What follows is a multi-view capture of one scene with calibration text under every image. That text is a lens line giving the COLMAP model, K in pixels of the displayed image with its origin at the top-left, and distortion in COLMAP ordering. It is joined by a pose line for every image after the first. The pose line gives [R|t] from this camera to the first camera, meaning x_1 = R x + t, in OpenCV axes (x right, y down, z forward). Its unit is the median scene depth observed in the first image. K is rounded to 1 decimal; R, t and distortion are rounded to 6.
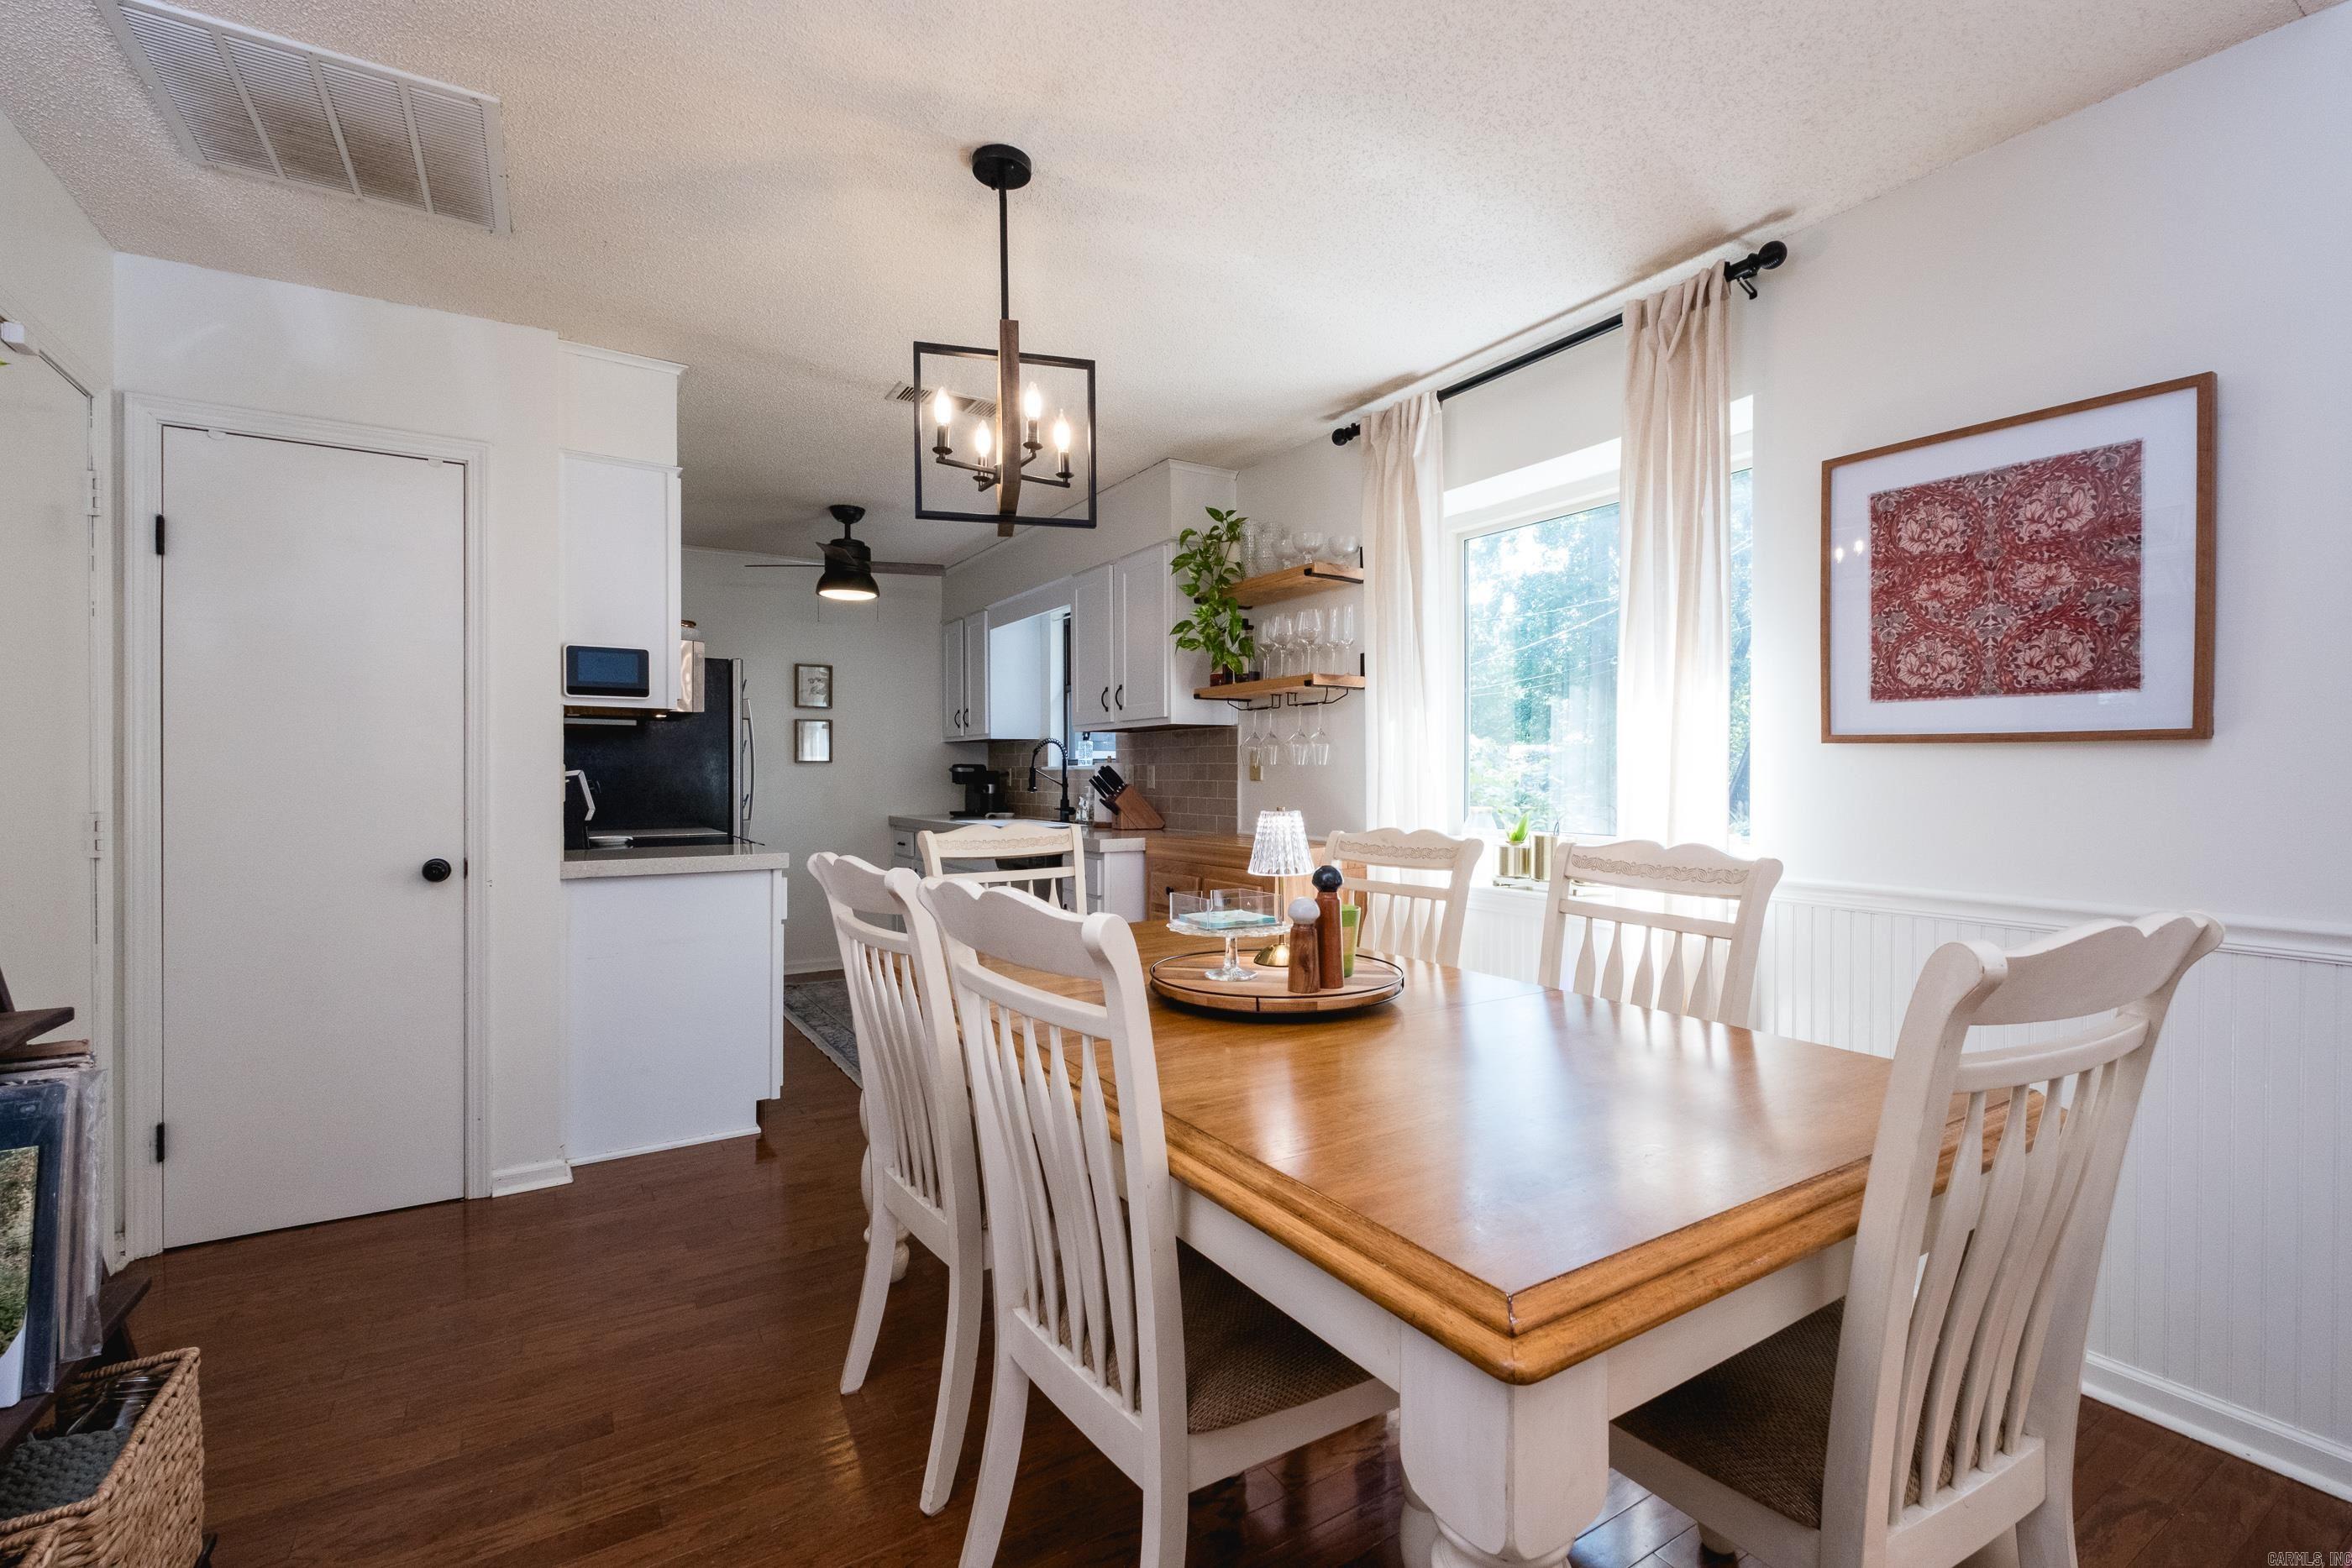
lens RADIAL K [[1025.7, 0, 1185.7], [0, 1025.7, 779.8], [0, 0, 1]] dist [0.008090, -0.004241]
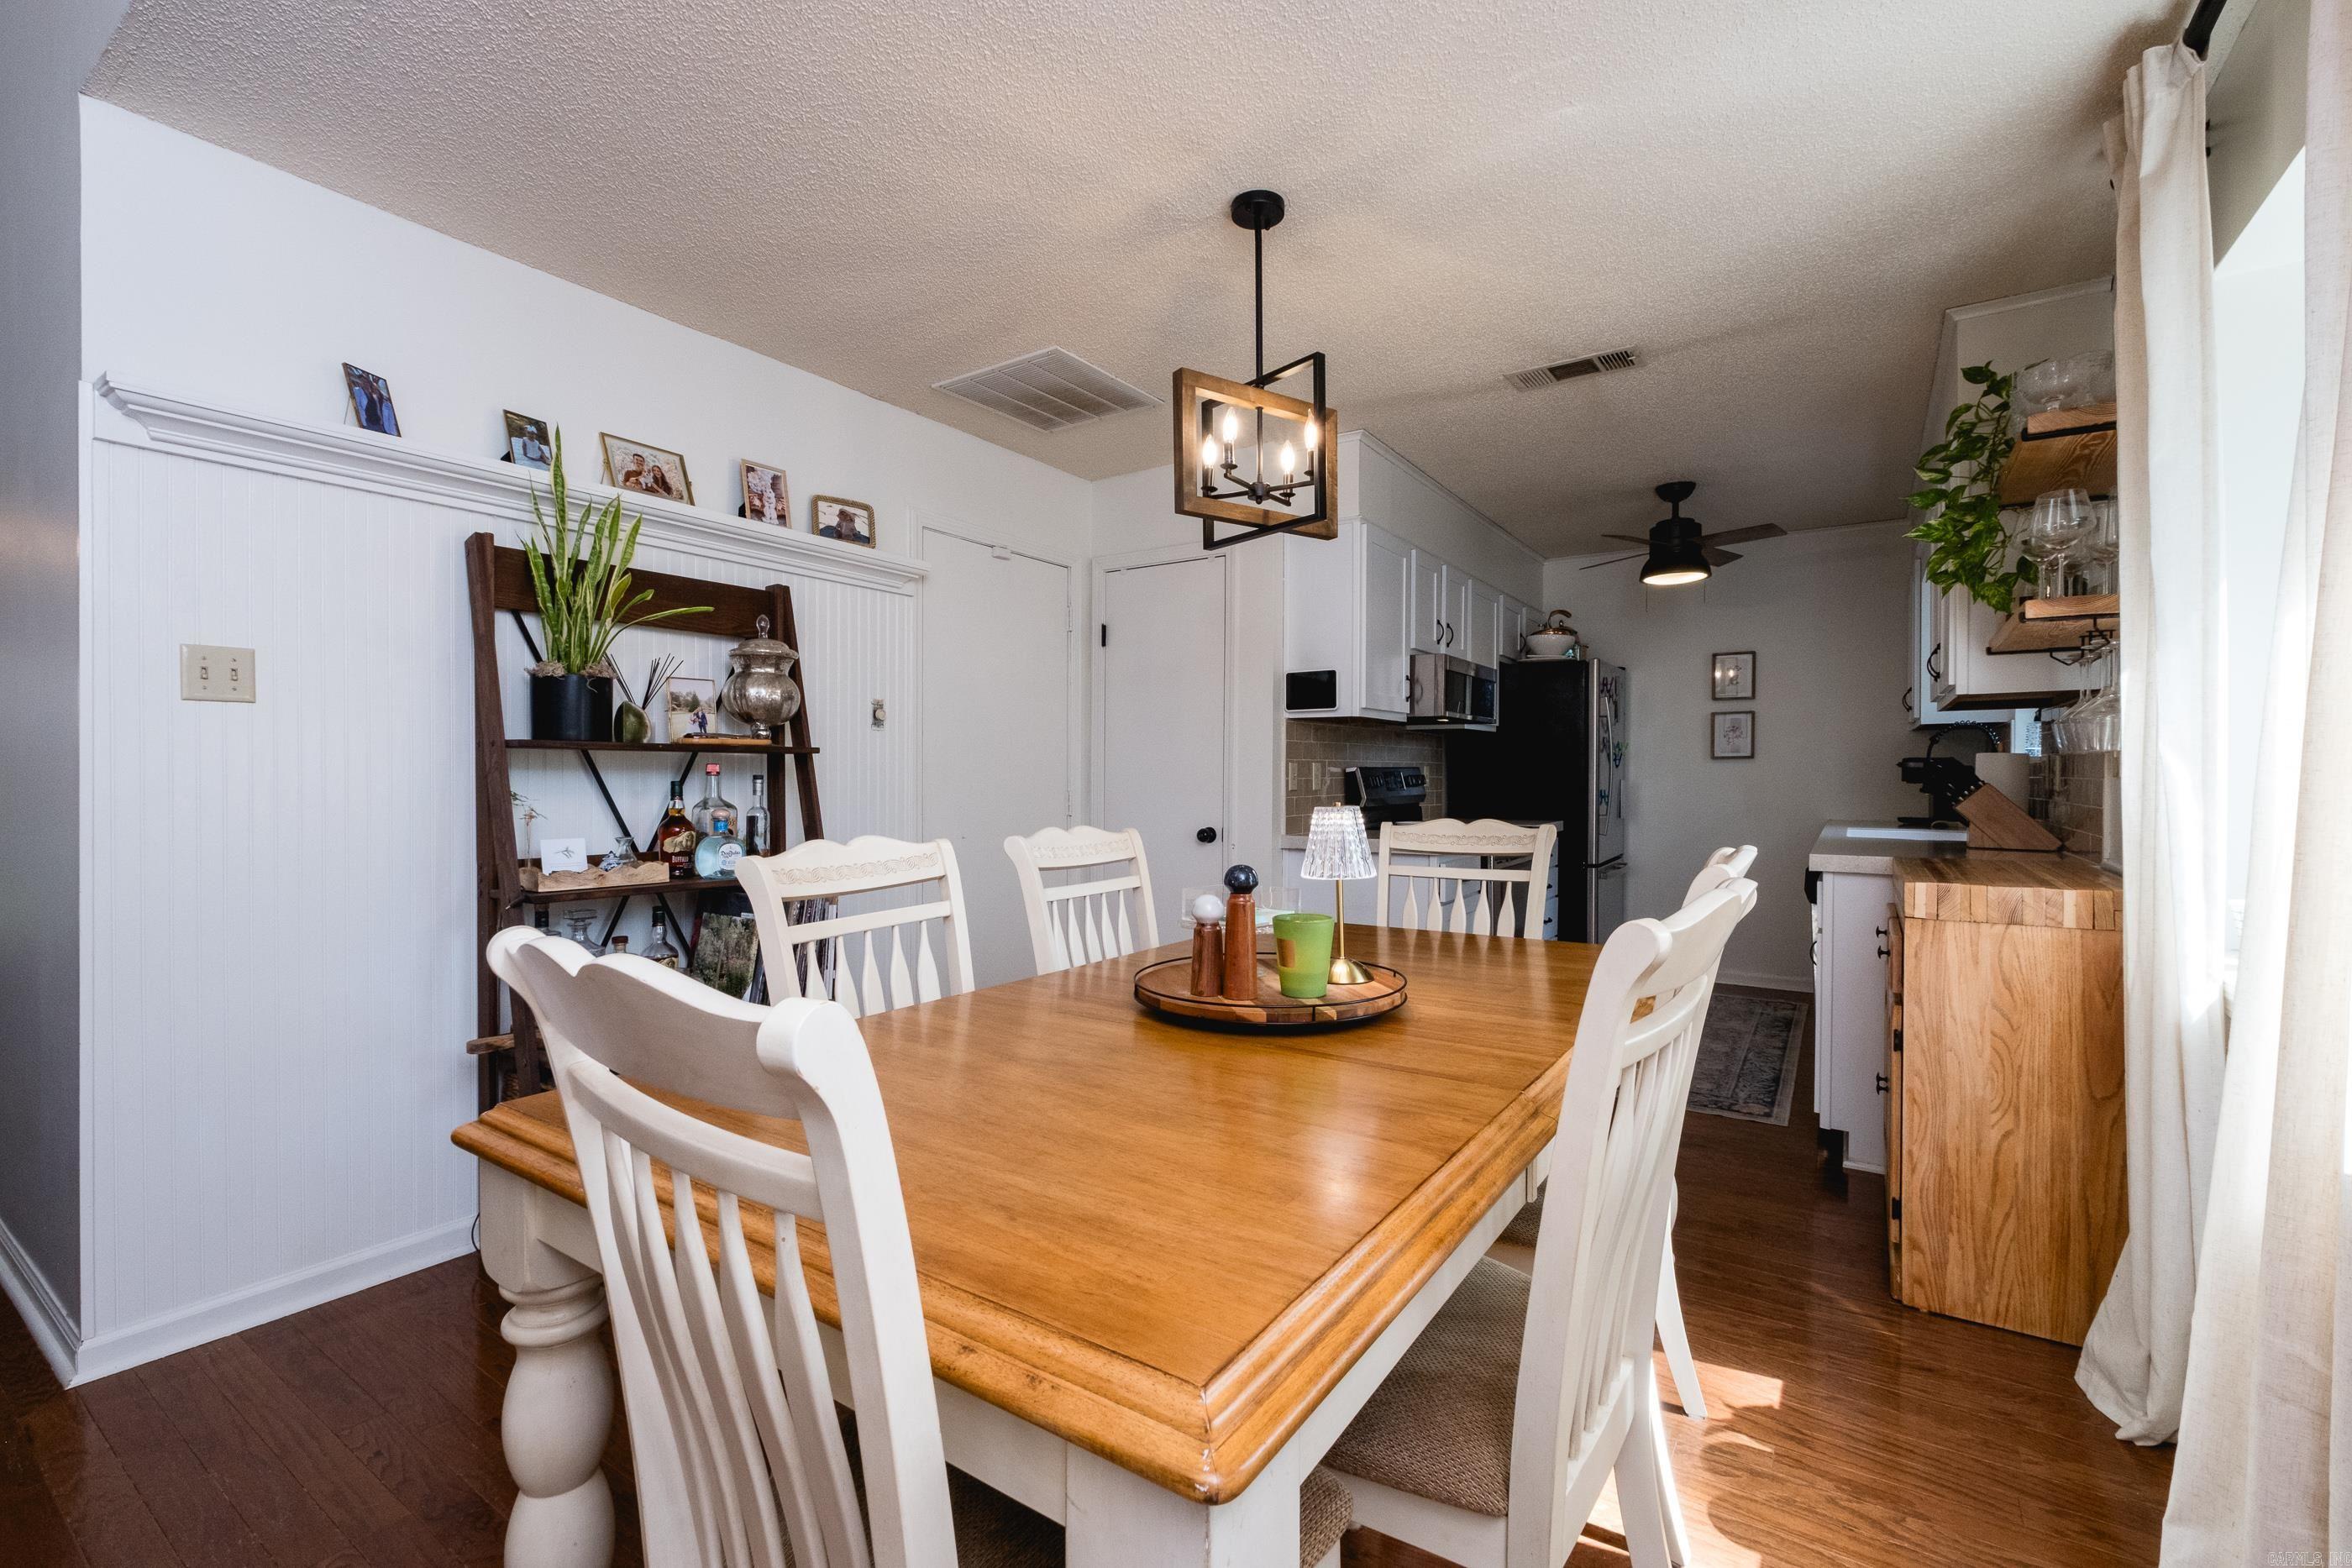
lens RADIAL K [[1025.7, 0, 1176.5], [0, 1025.7, 779.8], [0, 0, 1]] dist [0.008090, -0.004241]
pose [[0.402965, 0.004784, -0.915203, 0.609070], [-0.005175, 0.999982, 0.002948, 0.004304], [0.915201, 0.003548, 0.402983, 0.372217]]
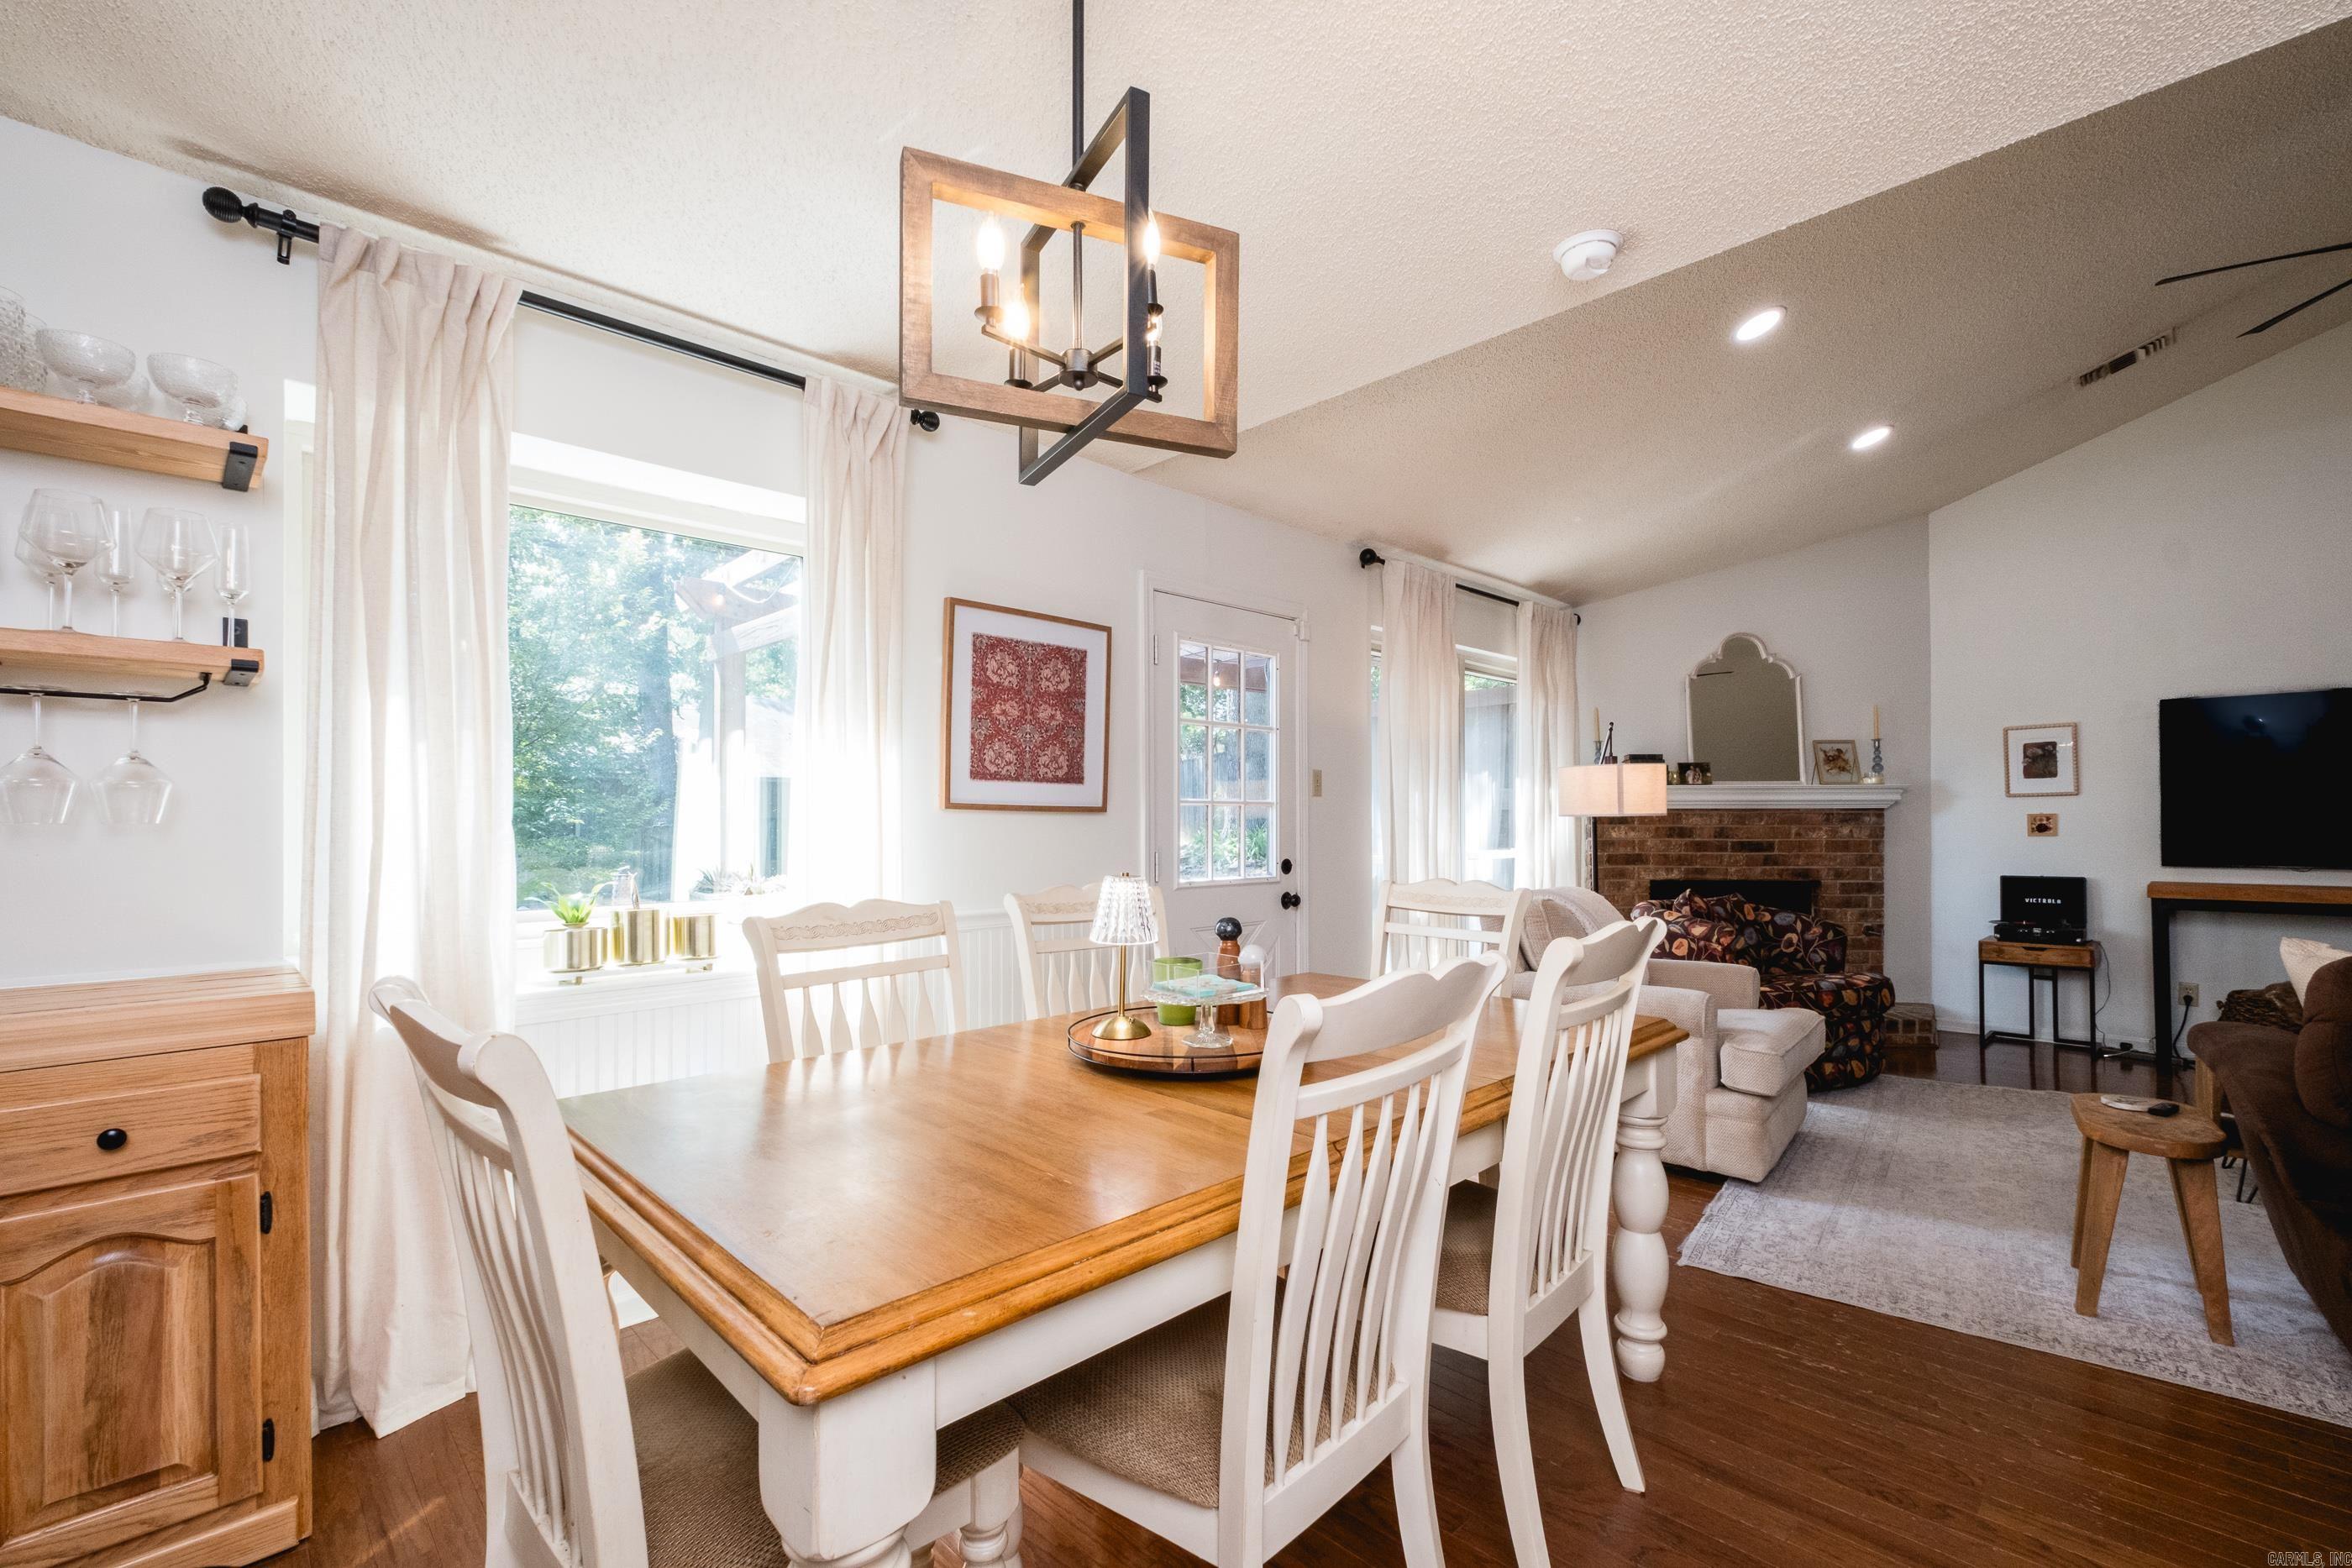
lens RADIAL K [[1025.7, 0, 1201.4], [0, 1025.7, 808.6], [0, 0, 1]] dist [0.008090, -0.004241]
pose [[-0.220384, 0.009824, 0.975364, -0.617745], [0.008525, 0.999930, -0.008145, -0.019400], [-0.975376, 0.006520, -0.220453, 0.817679]]
